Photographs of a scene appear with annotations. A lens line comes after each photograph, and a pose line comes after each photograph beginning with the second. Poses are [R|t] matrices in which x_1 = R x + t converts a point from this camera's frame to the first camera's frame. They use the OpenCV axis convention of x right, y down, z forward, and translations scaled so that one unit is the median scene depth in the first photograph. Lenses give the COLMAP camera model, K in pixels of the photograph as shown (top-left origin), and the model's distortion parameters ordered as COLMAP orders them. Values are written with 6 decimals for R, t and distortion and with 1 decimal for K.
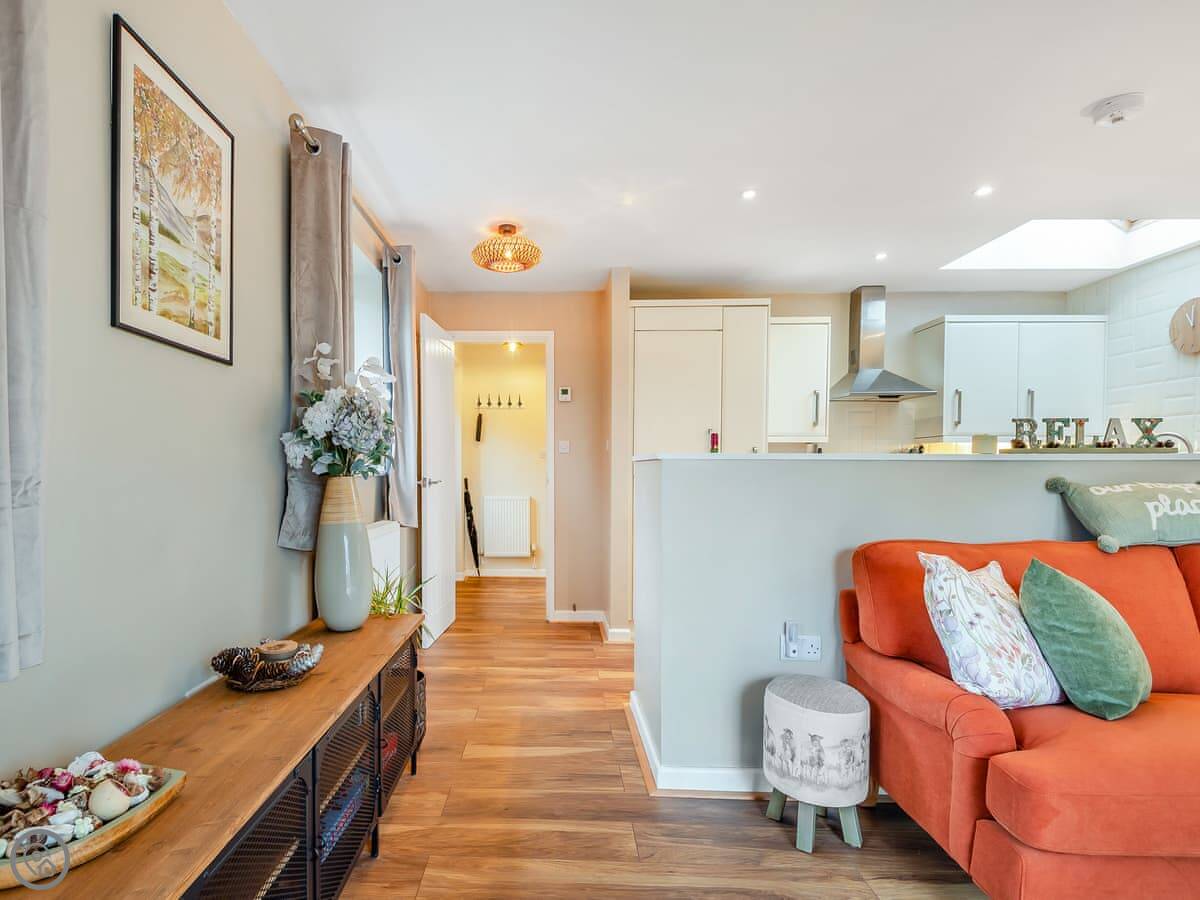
lens RADIAL K [[592.7, 0, 543.5], [0, 592.7, 471.0], [0, 0, 1]] dist [0.025559, -0.020402]
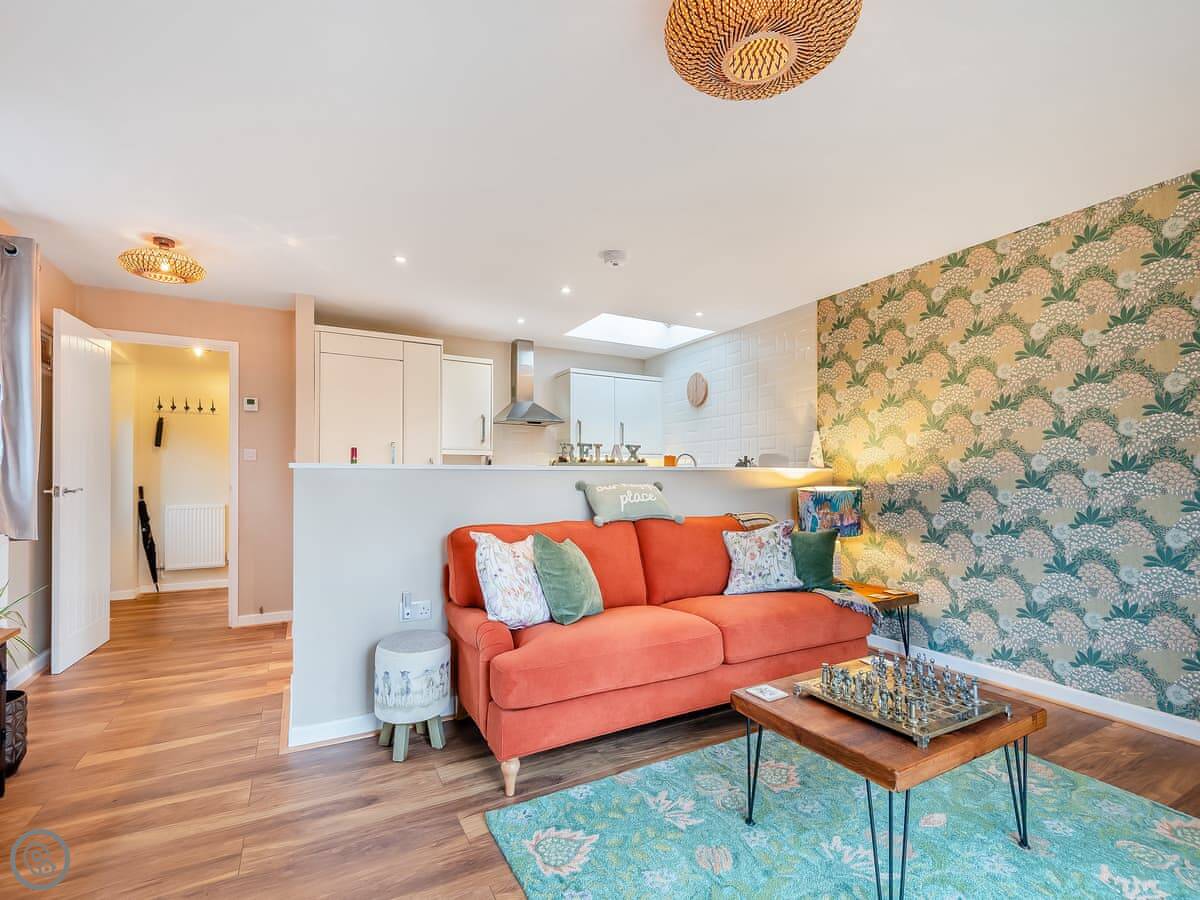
lens RADIAL K [[544.8, 0, 627.4], [0, 544.8, 462.1], [0, 0, 1]] dist [0.018777, -0.014717]
pose [[0.860129, 0.012163, 0.509932, 0.178787], [0.002802, 0.999588, -0.028570, 0.001938], [-0.510069, 0.026002, 0.859740, -0.245672]]
